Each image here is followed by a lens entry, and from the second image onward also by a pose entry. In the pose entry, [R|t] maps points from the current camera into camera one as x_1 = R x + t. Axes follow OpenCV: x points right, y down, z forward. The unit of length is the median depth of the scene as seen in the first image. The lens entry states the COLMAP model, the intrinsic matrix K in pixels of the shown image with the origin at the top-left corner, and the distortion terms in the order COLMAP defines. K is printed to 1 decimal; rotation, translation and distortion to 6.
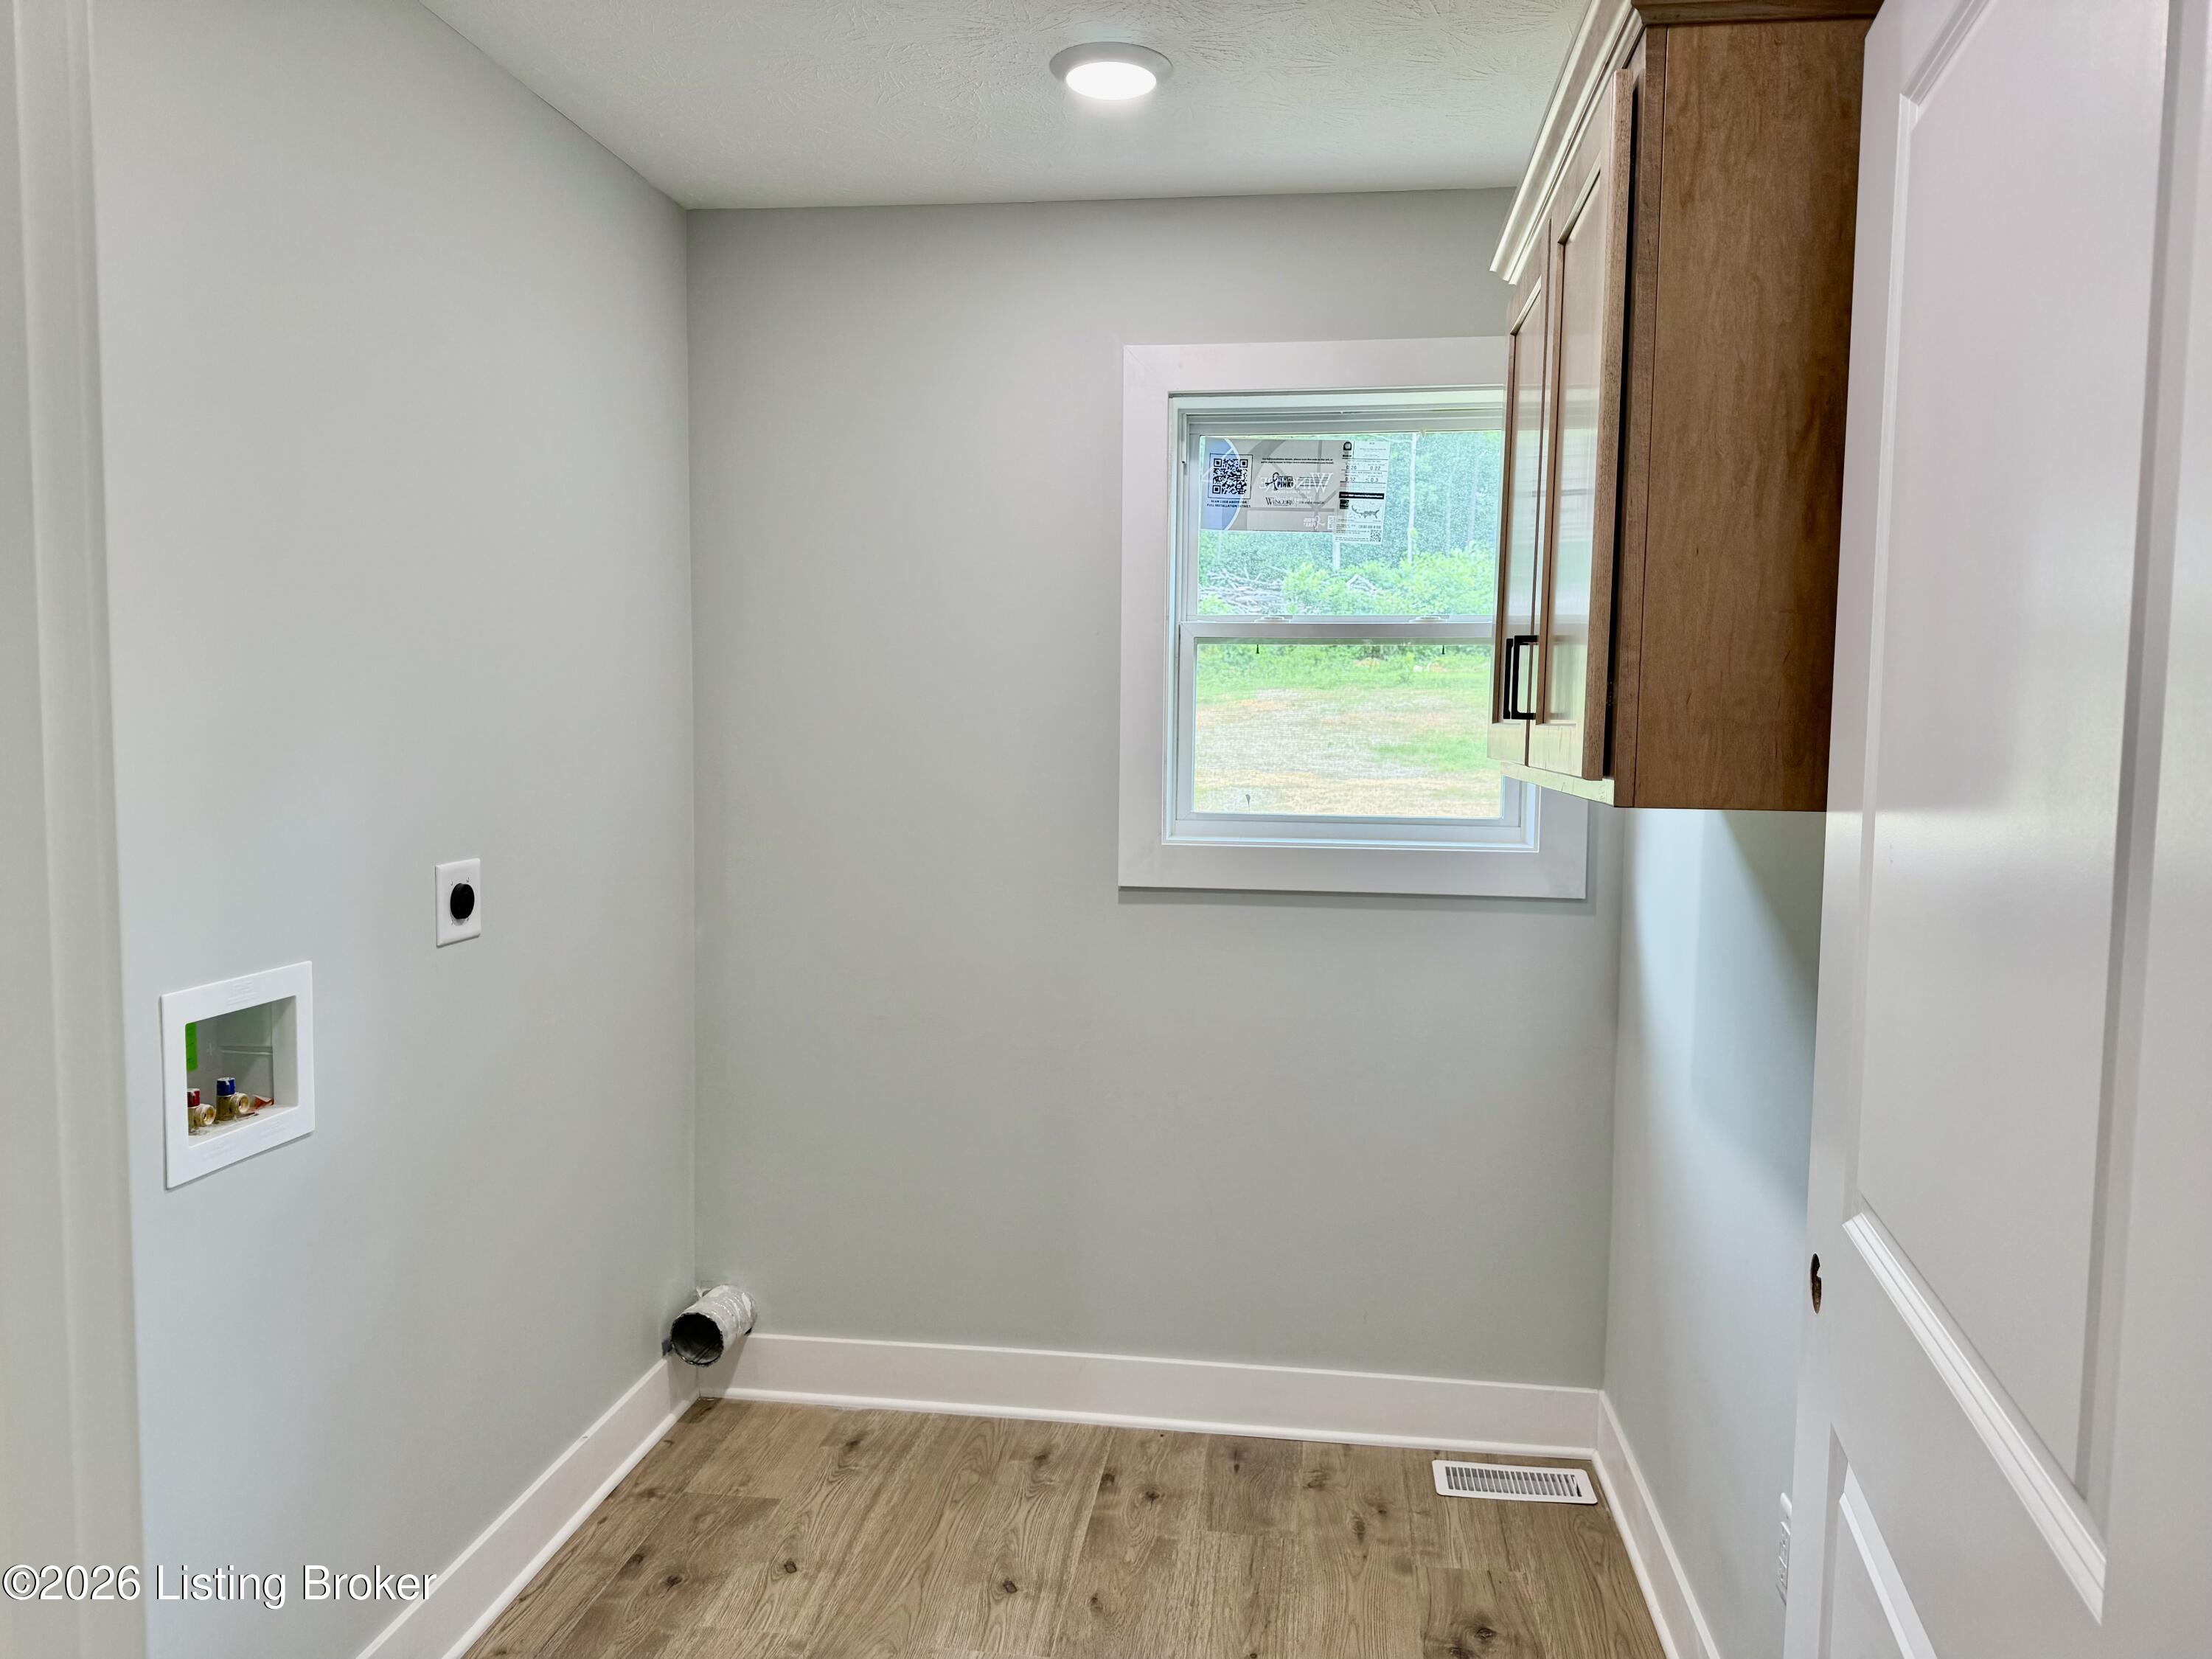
lens RADIAL K [[1537.3, 0, 1107.7], [0, 1537.3, 837.6], [0, 0, 1]] dist [0.019580, -0.014481]
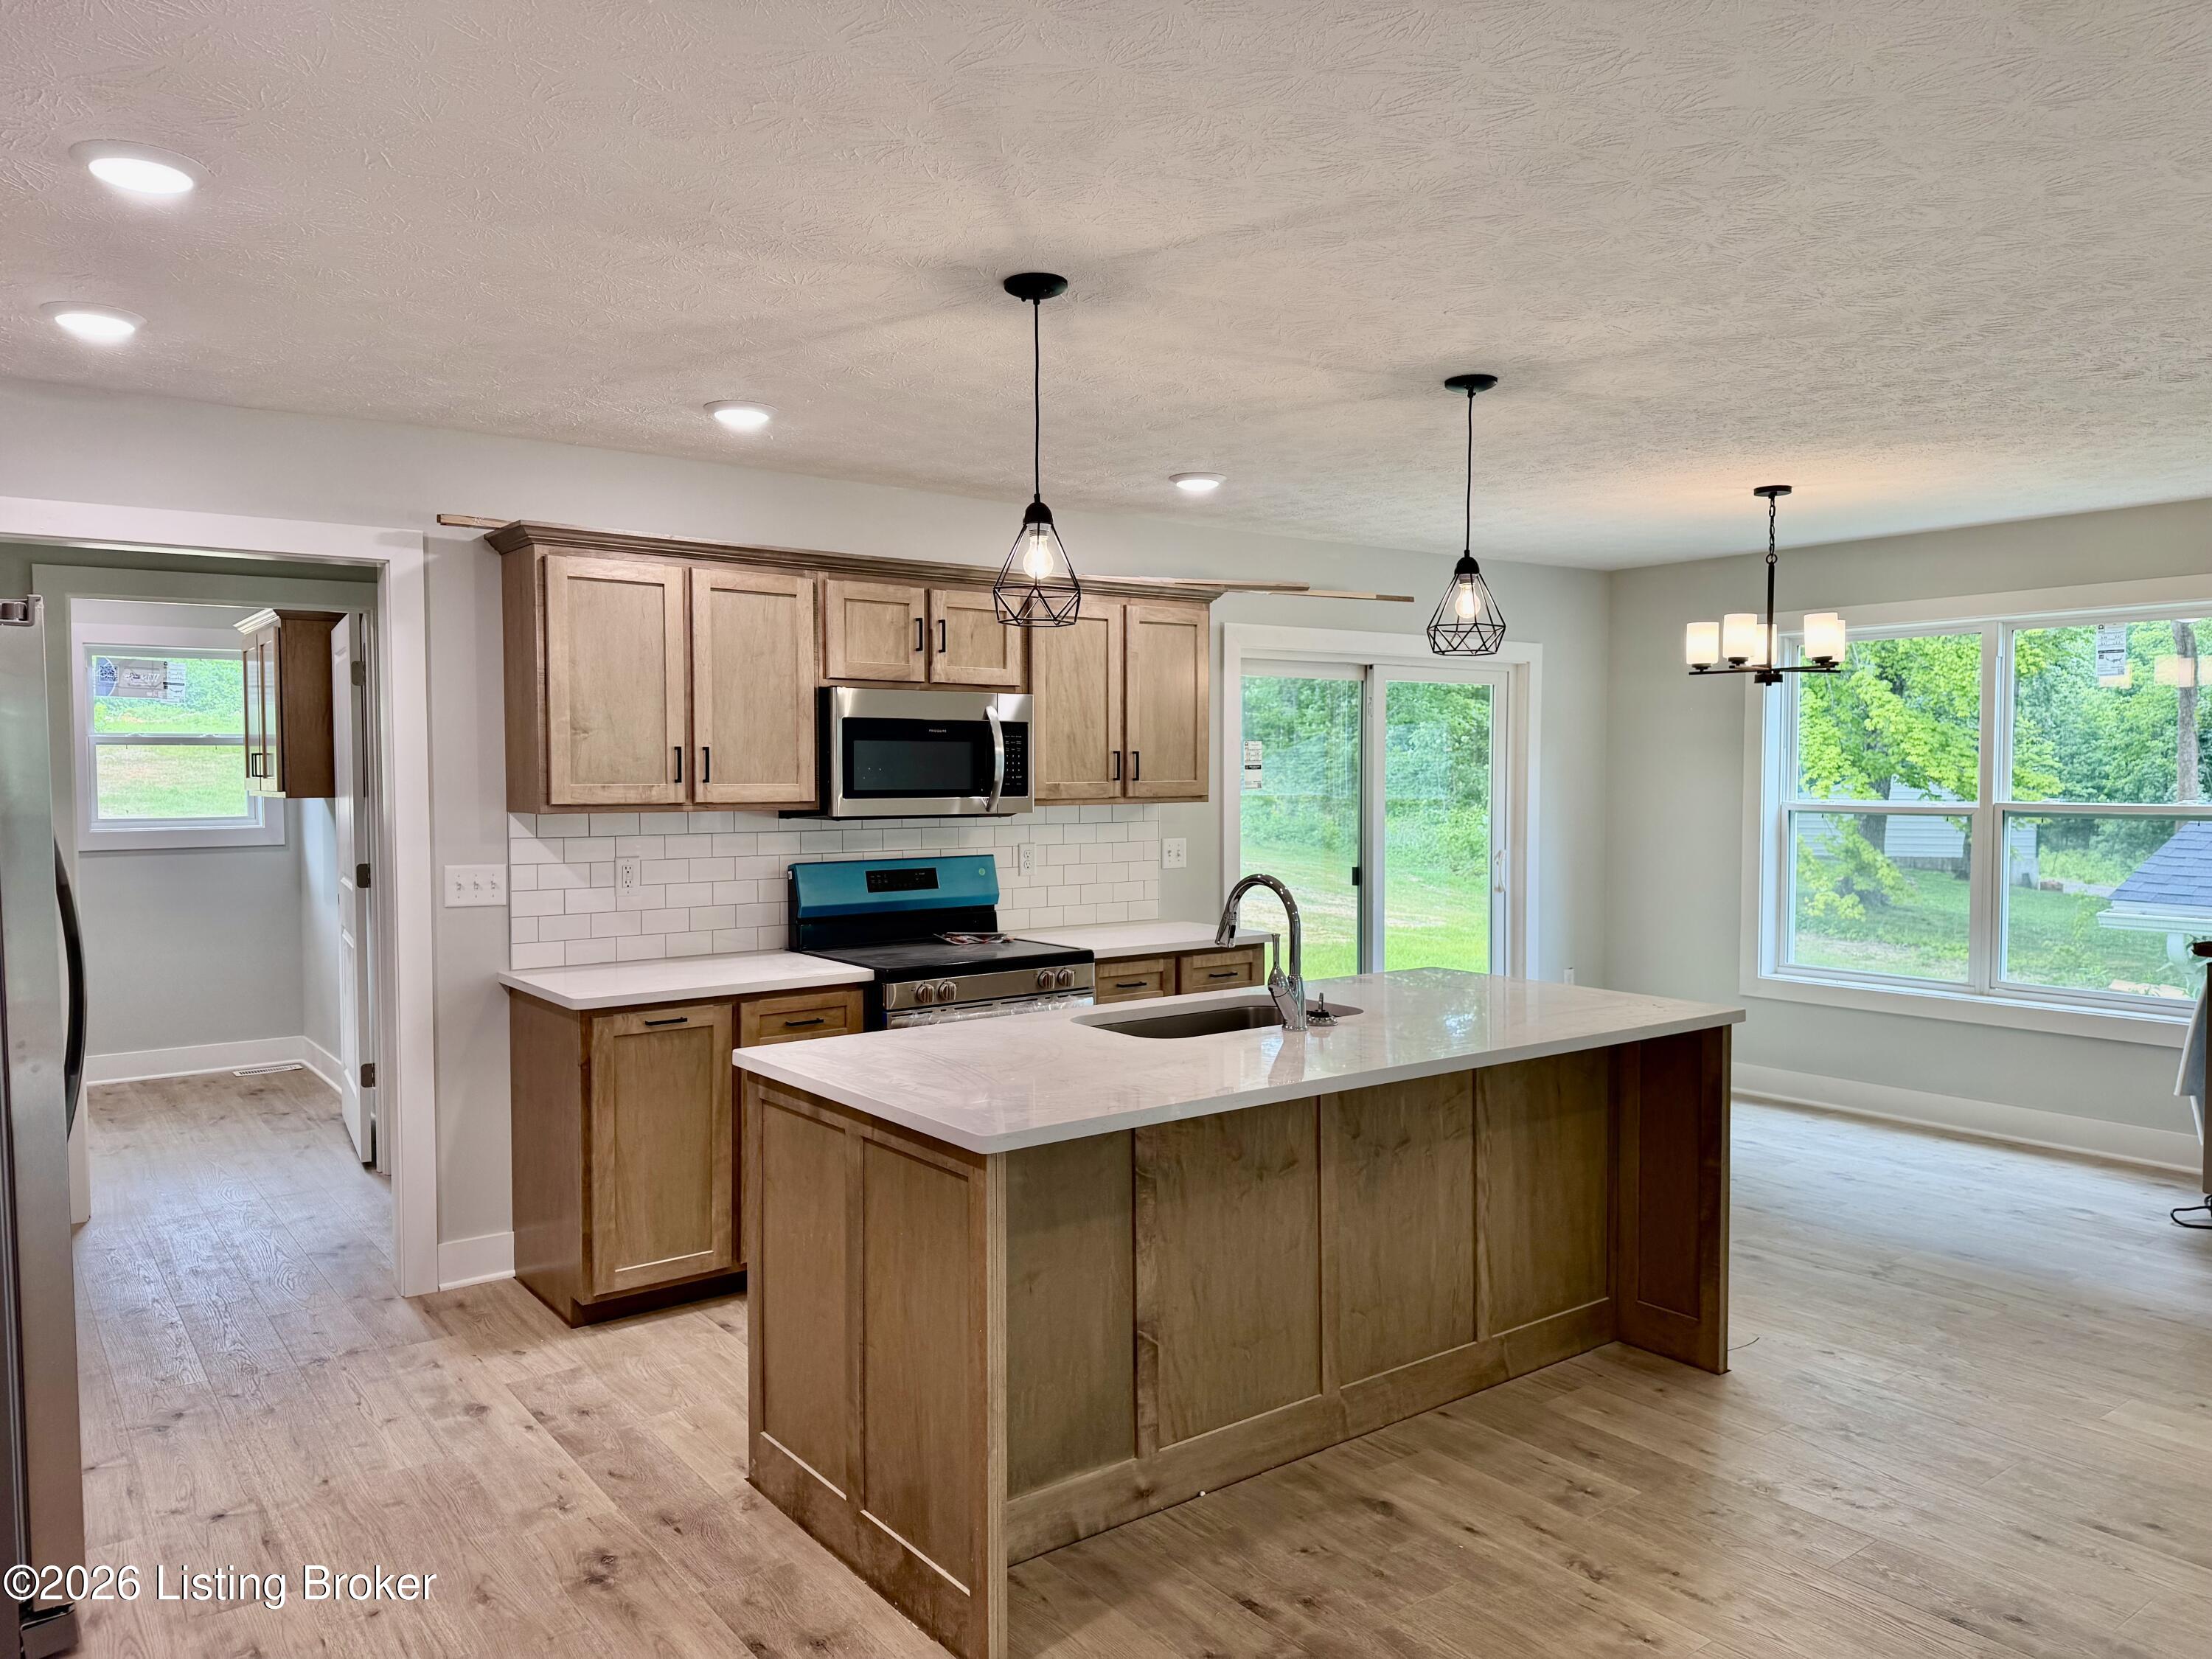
lens RADIAL K [[1537.3, 0, 1108.7], [0, 1537.3, 809.2], [0, 0, 1]] dist [0.019580, -0.014481]
pose [[0.712970, -0.040019, 0.700052, -0.493458], [0.071962, 0.997274, -0.016281, 0.118659], [-0.697493, 0.061985, 0.713906, -1.734285]]
